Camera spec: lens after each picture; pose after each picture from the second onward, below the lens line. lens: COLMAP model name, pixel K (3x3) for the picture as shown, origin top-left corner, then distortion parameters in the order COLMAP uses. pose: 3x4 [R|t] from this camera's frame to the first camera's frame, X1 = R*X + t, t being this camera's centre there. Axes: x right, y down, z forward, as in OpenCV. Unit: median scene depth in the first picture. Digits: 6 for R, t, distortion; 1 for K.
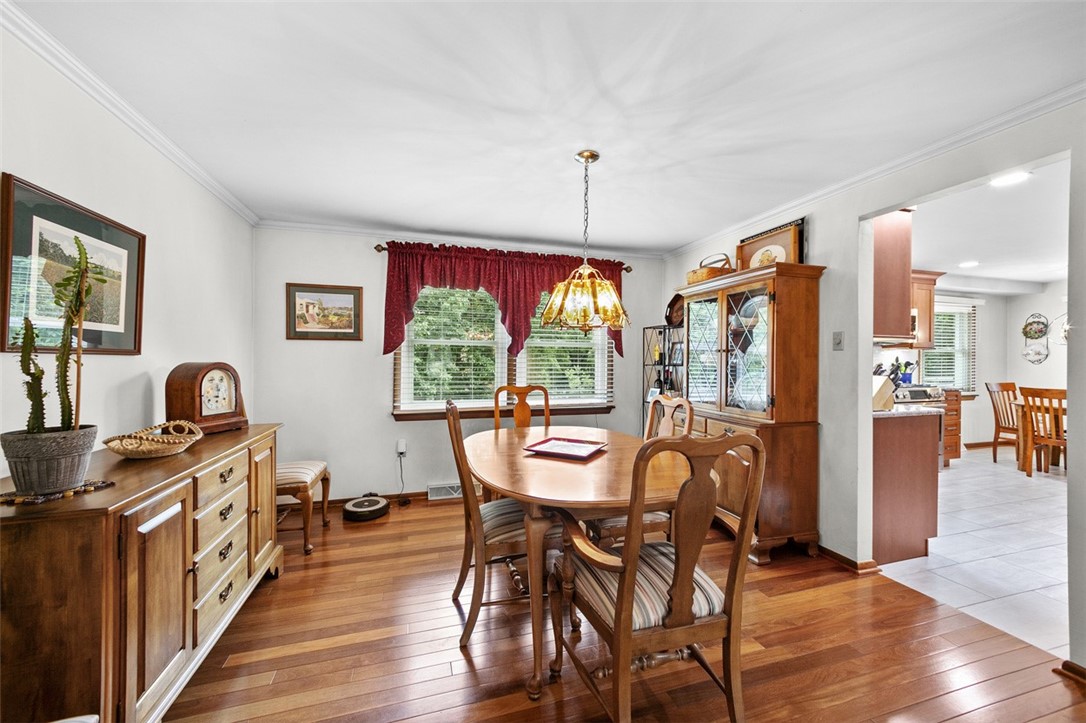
lens RADIAL K [[420.7, 0, 549.1], [0, 420.7, 357.7], [0, 0, 1]] dist [0.000145, 0.000942]
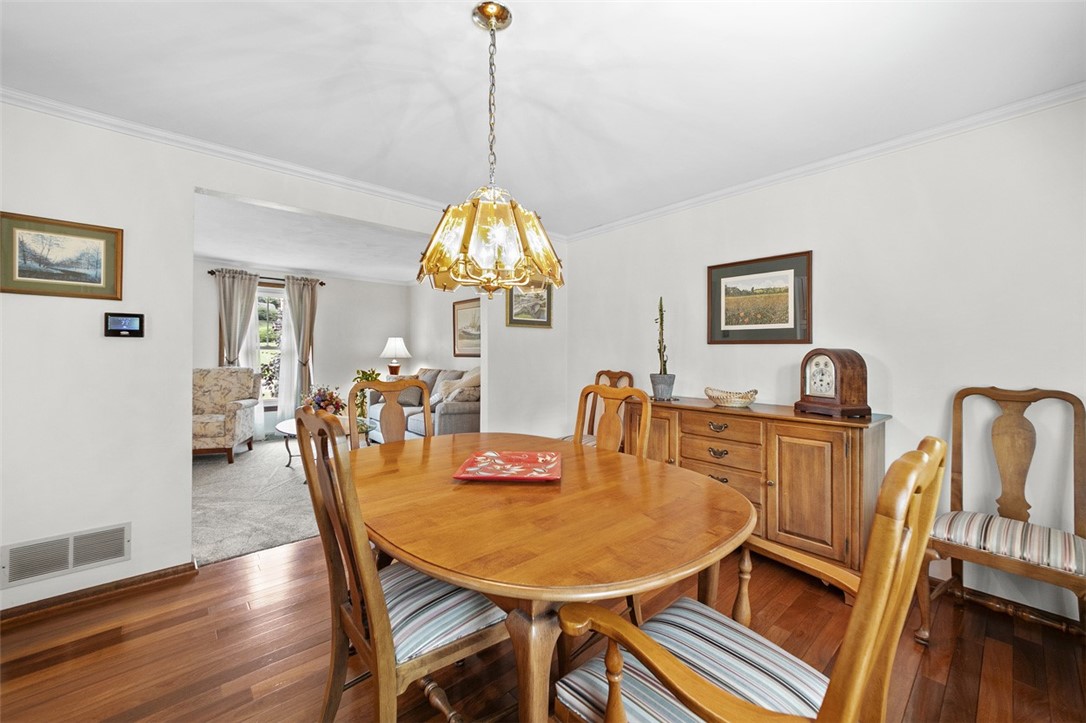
lens RADIAL K [[420.7, 0, 541.9], [0, 420.7, 357.1], [0, 0, 1]] dist [0.000145, 0.000942]
pose [[-0.917530, -0.005964, -0.397621, 0.326973], [-0.008053, 0.999961, 0.003584, 0.040460], [0.397584, 0.006491, -0.917543, 1.956686]]
